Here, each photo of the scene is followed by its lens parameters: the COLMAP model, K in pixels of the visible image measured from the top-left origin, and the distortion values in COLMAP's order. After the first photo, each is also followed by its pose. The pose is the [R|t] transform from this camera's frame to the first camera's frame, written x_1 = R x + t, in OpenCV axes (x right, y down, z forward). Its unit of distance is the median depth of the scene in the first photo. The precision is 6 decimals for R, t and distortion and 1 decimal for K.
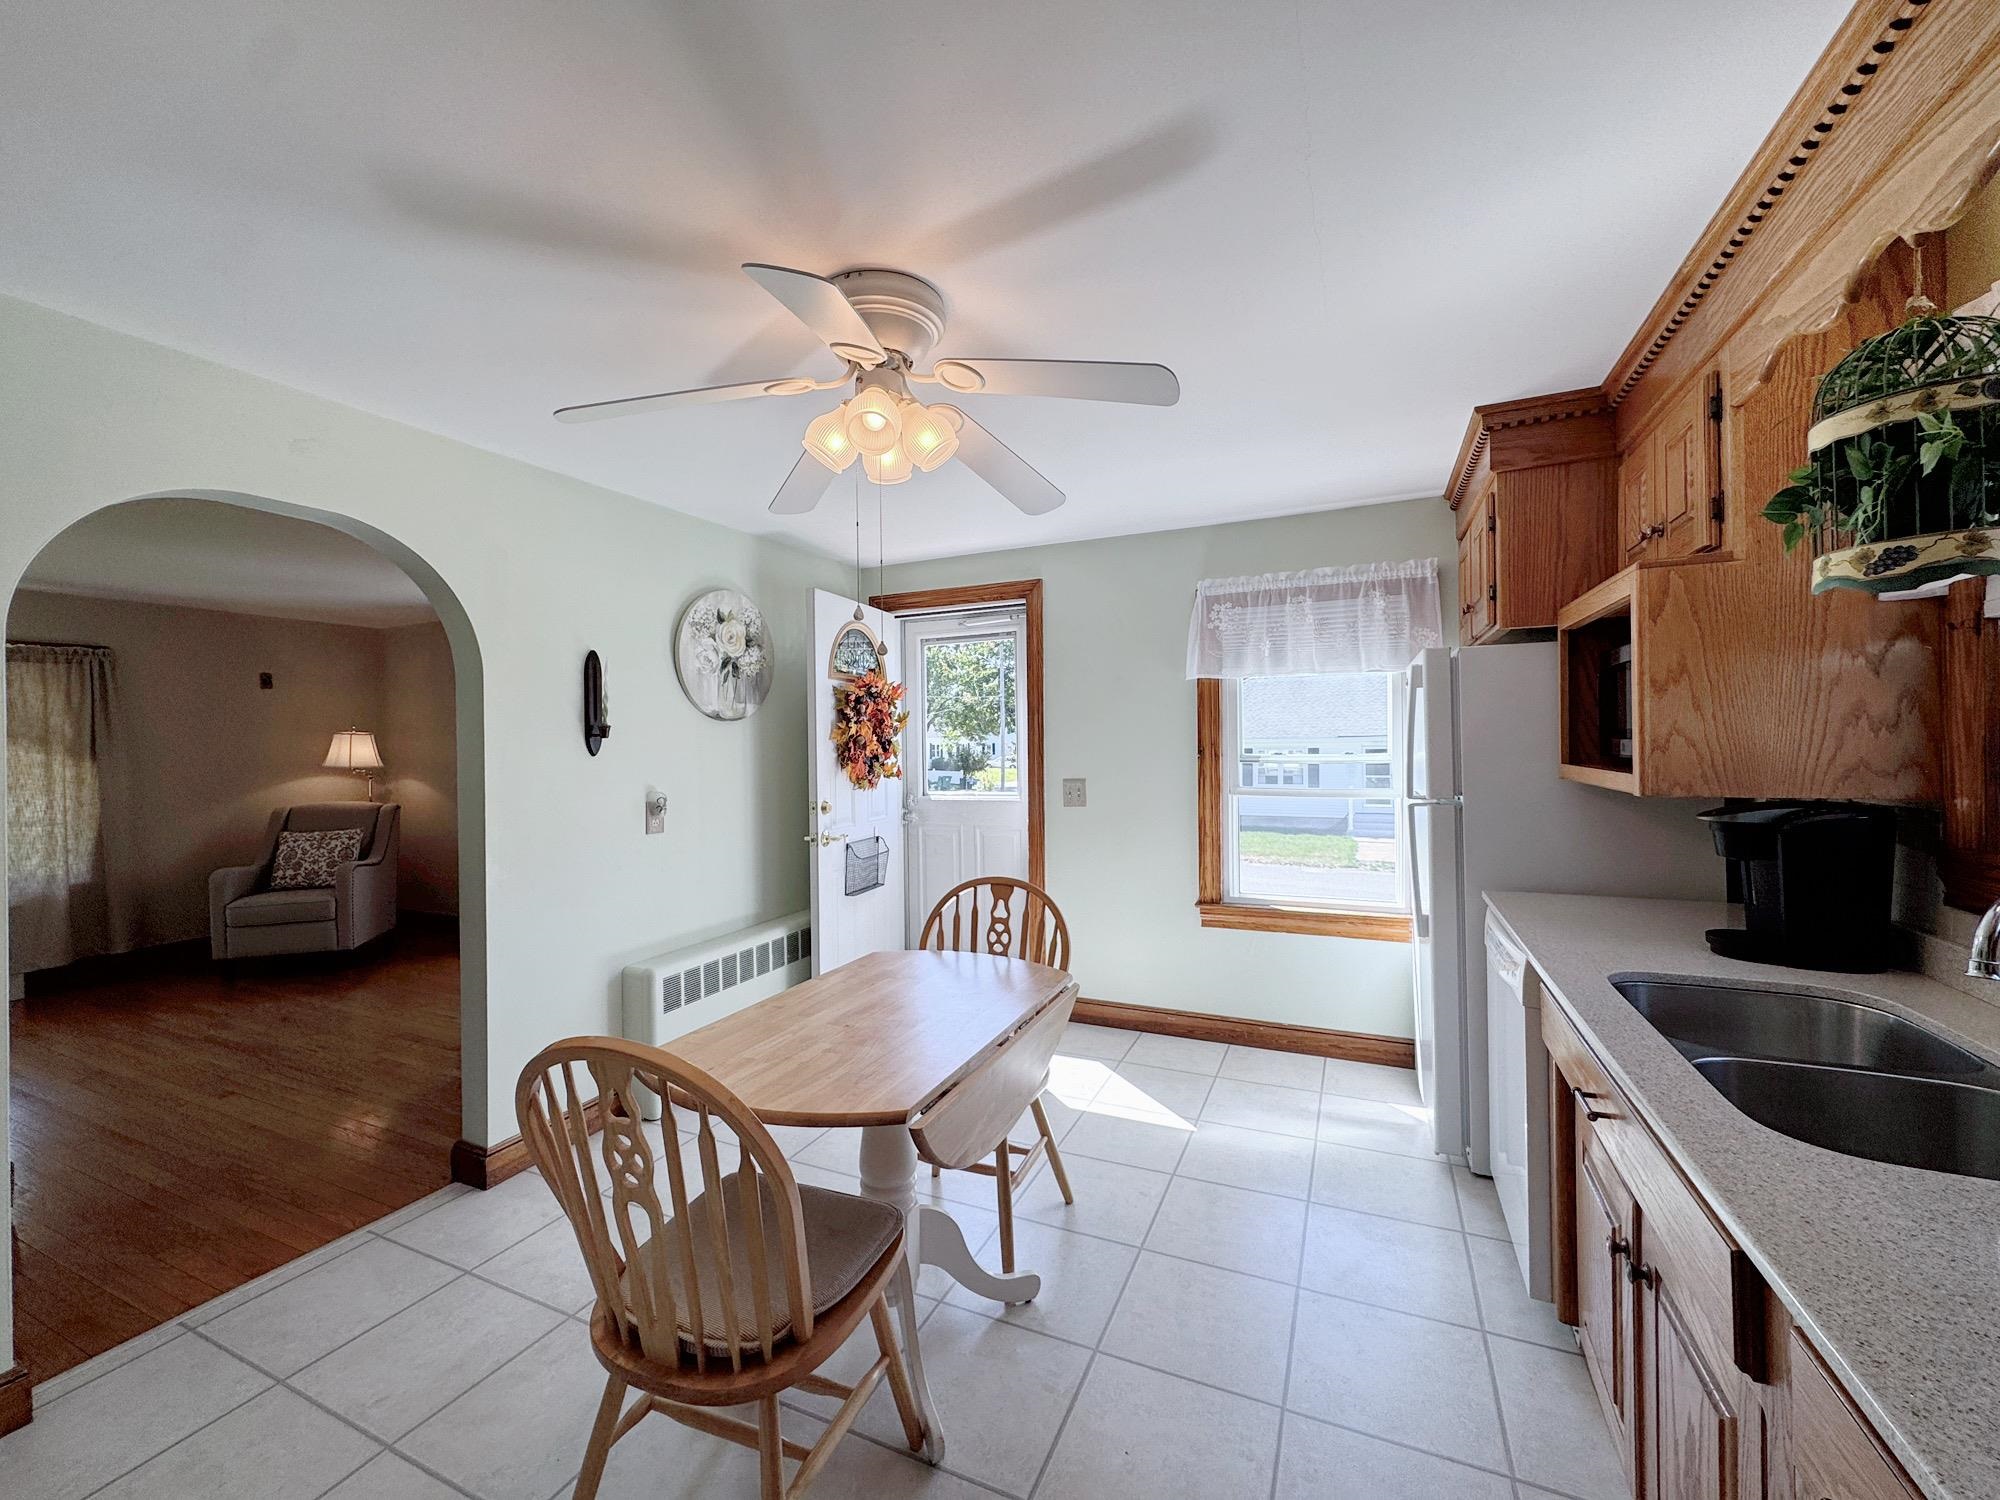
lens RADIAL K [[804.5, 0, 983.4], [0, 804.5, 748.6], [0, 0, 1]] dist [-0.000668, 0.000014]
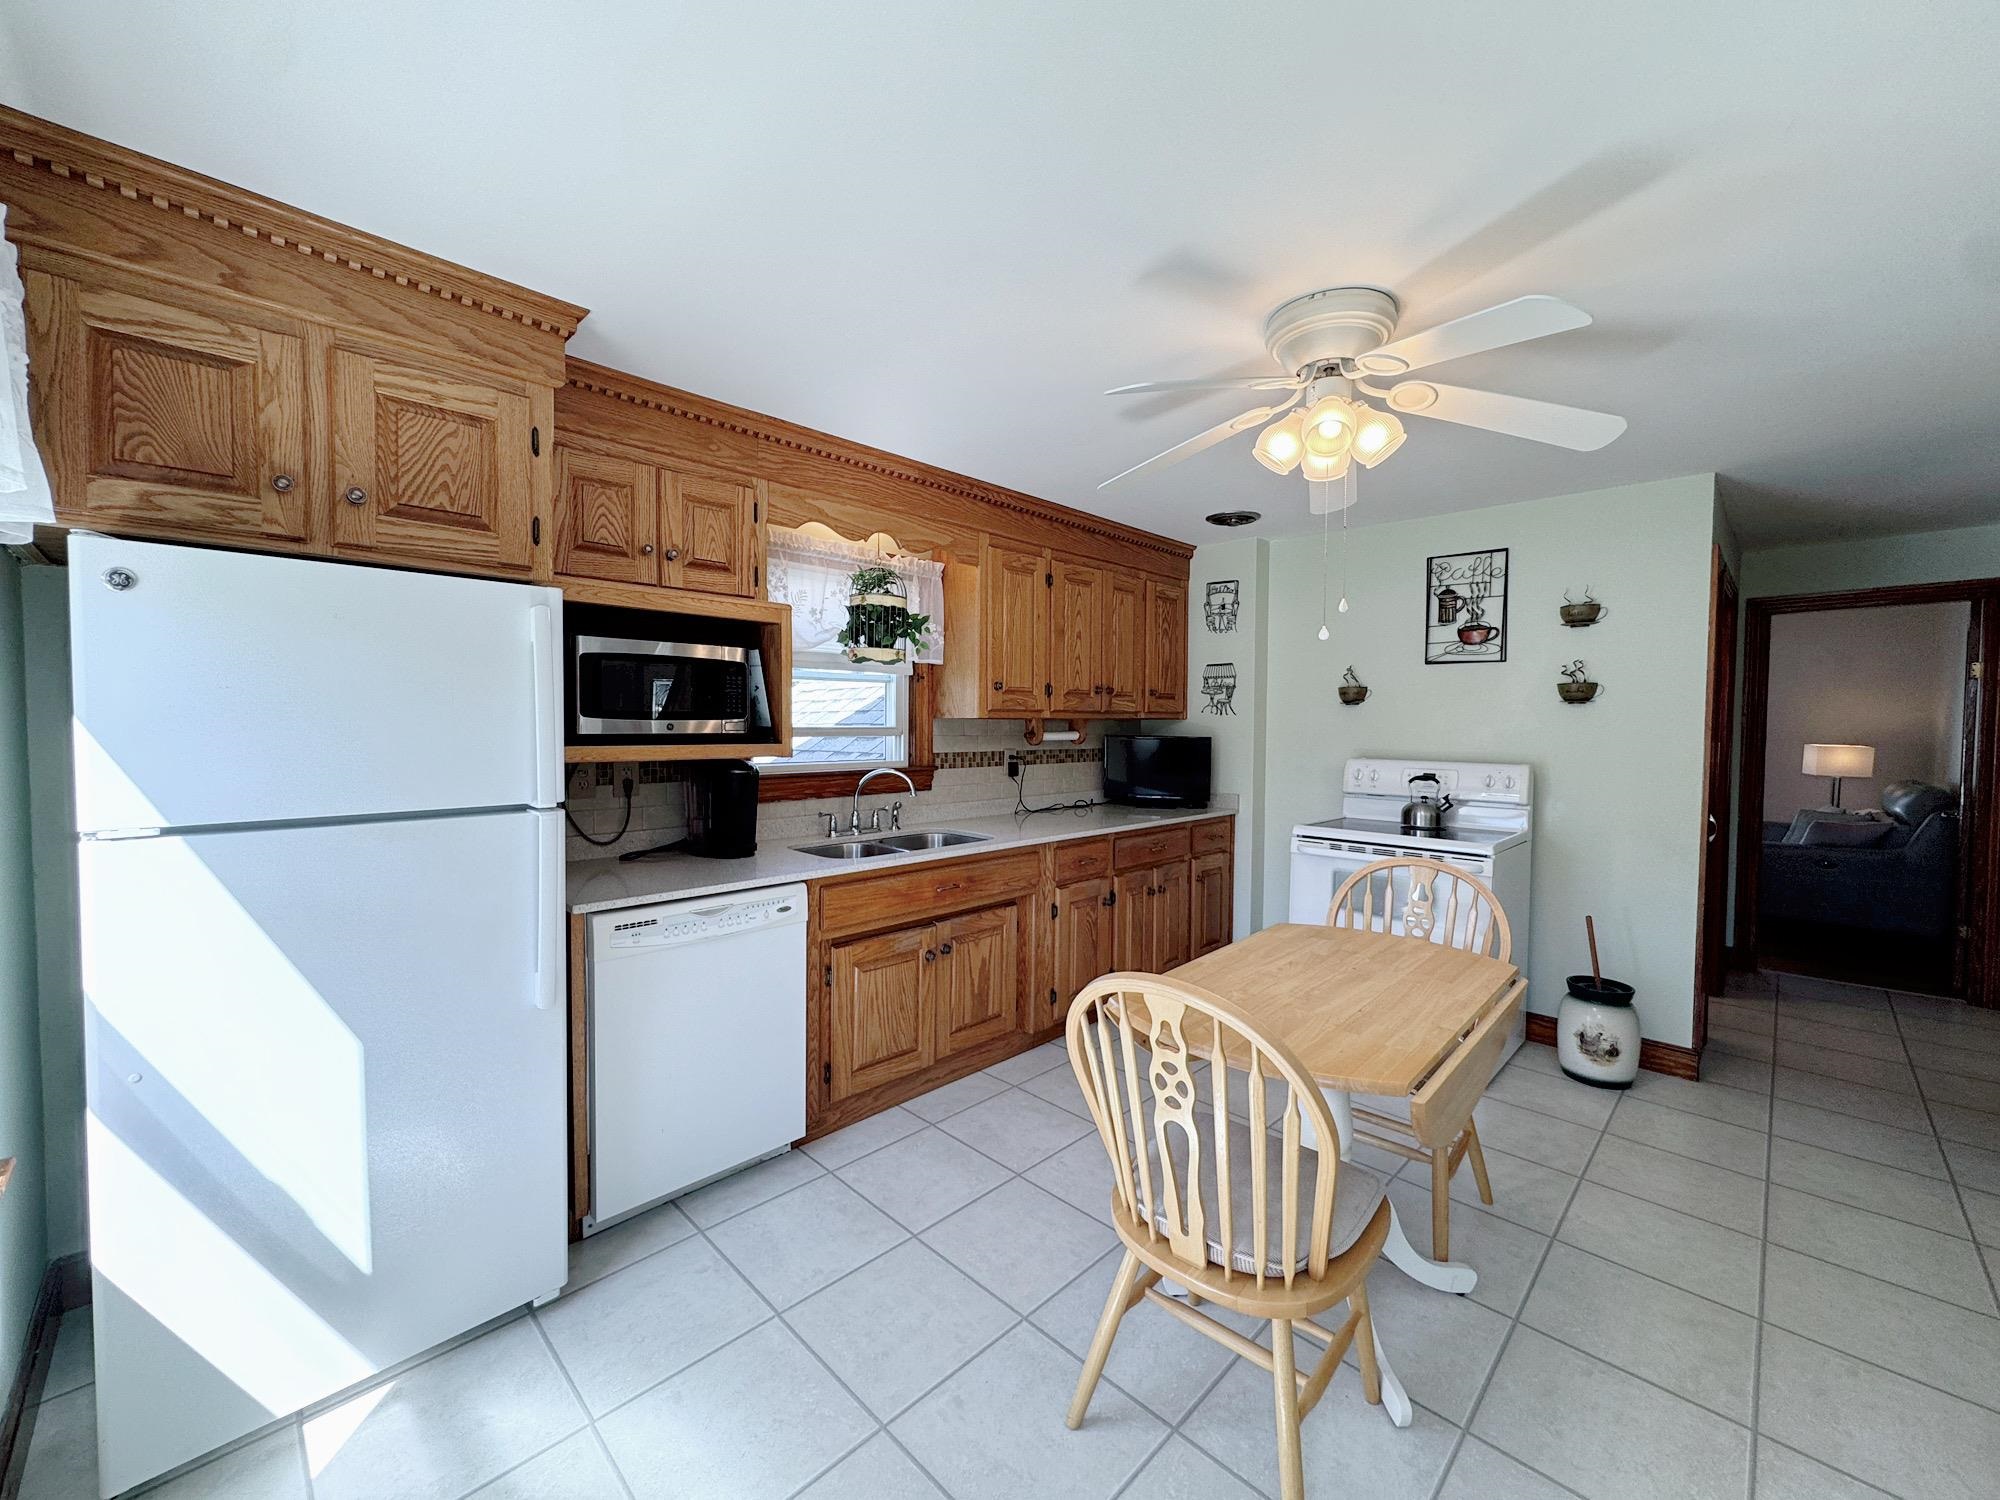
lens RADIAL K [[798.3, 0, 1042.6], [0, 798.3, 747.5], [0, 0, 1]] dist [0.000158, -0.000136]
pose [[-0.960961, -0.001231, 0.276681, -0.037758], [0.009121, 0.999306, 0.036126, -0.005579], [-0.276533, 0.037239, -0.960283, 1.223494]]
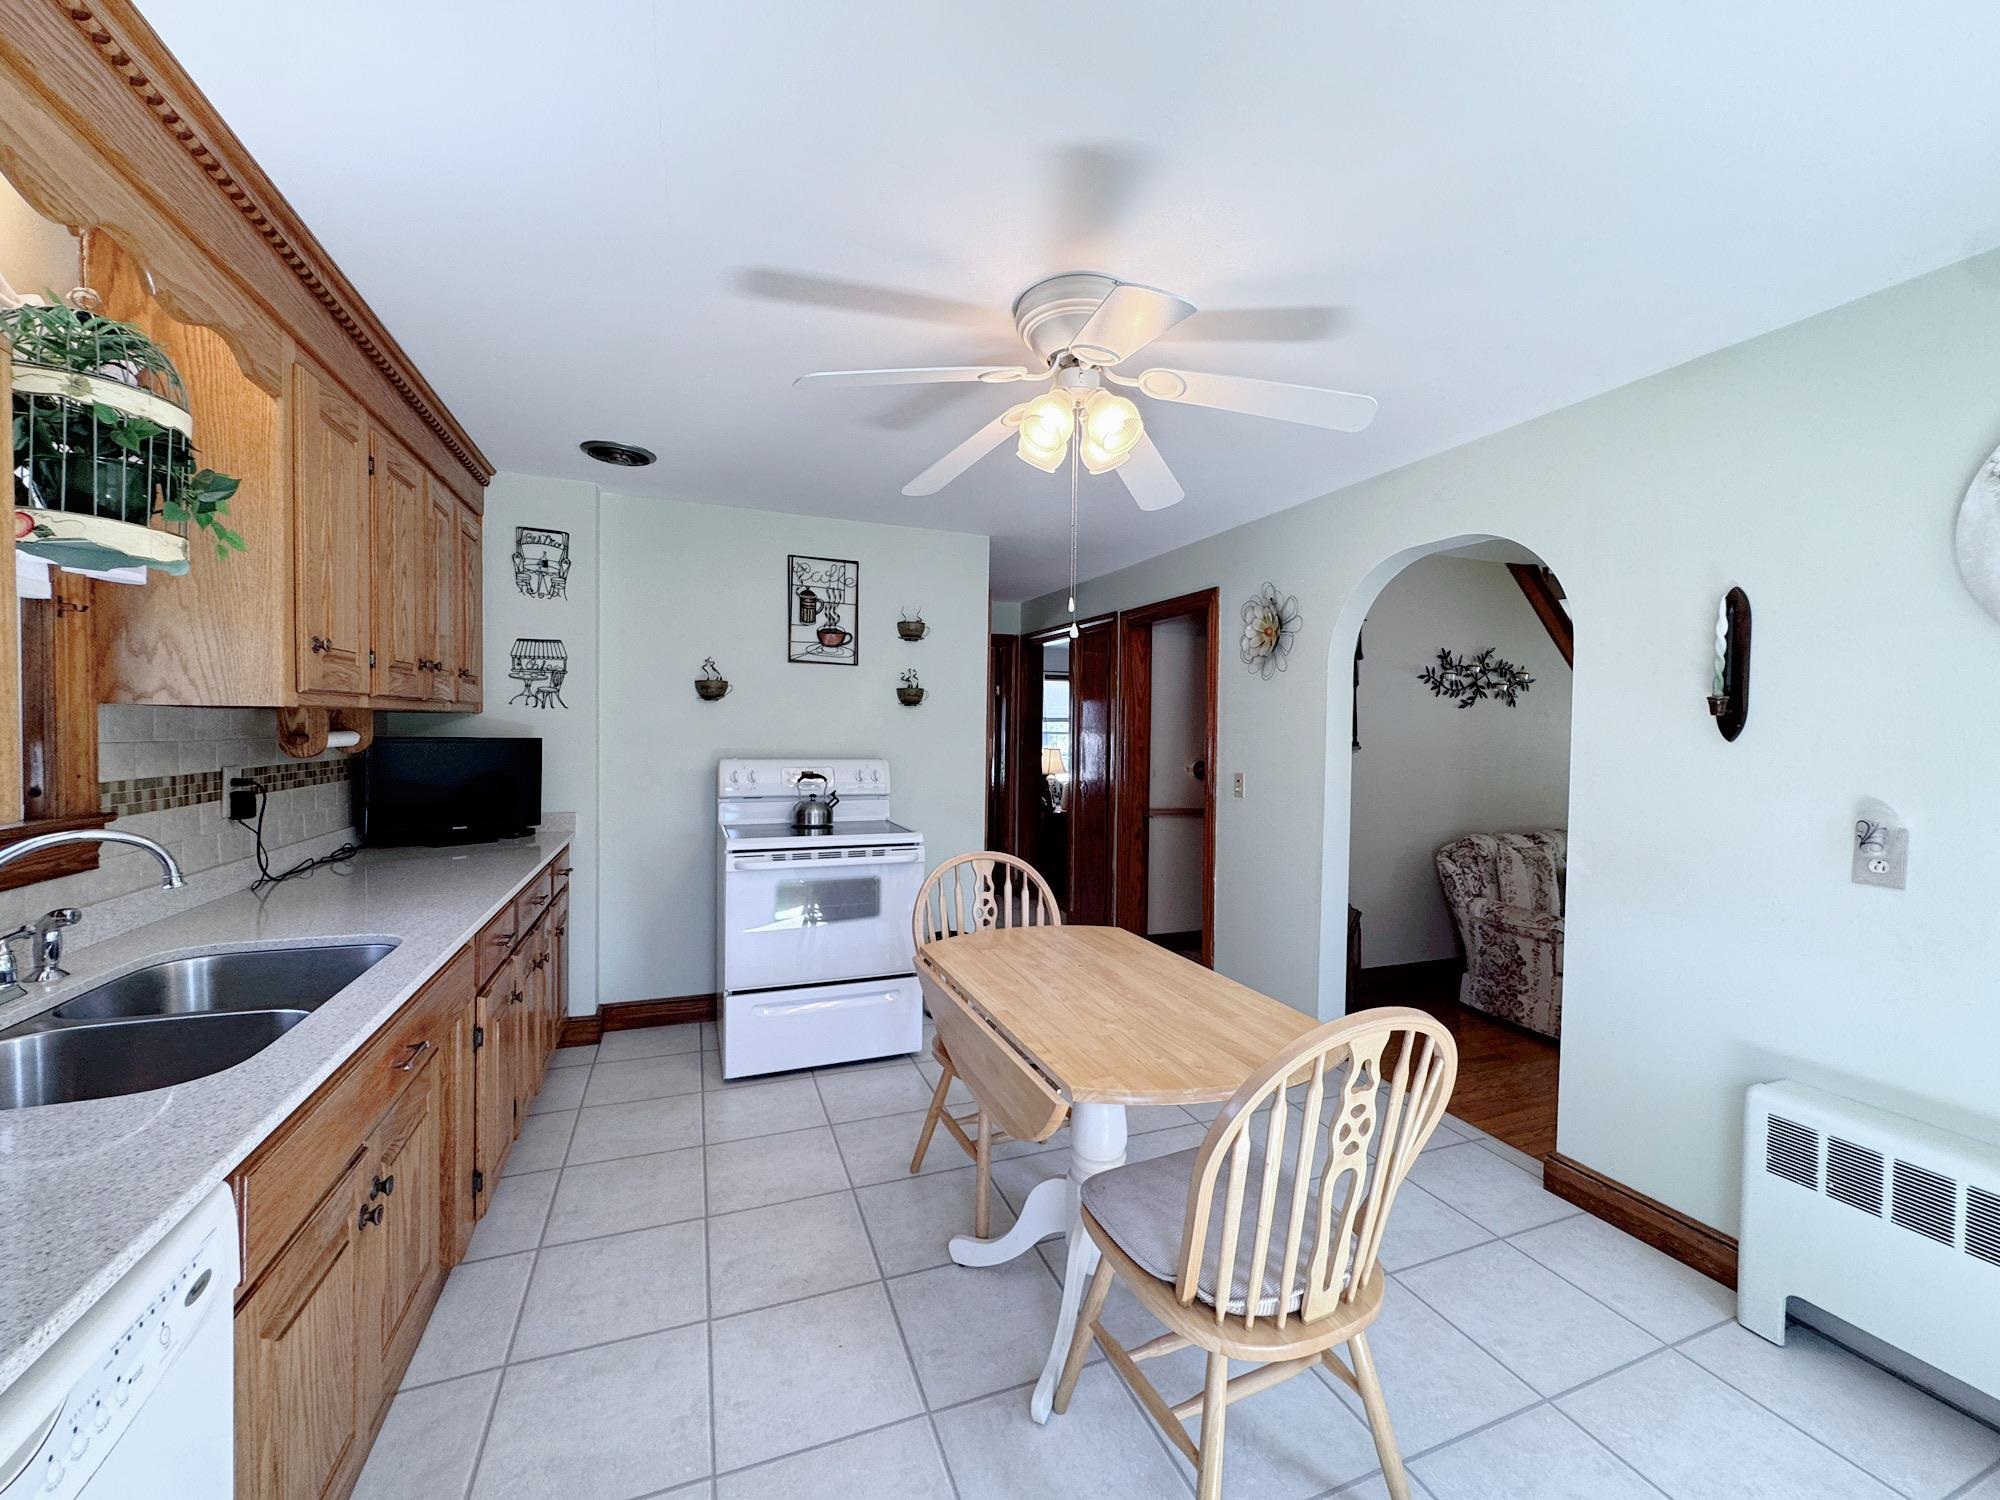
lens RADIAL K [[775.9, 0, 1000.0], [0, 775.9, 750.0], [0, 0, 1]] dist [-0.002854, -0.000147]
pose [[-0.674022, 0.026928, -0.738220, 0.397302], [-0.009250, 0.998949, 0.044884, -0.005761], [0.738653, 0.037081, -0.673065, 0.918088]]
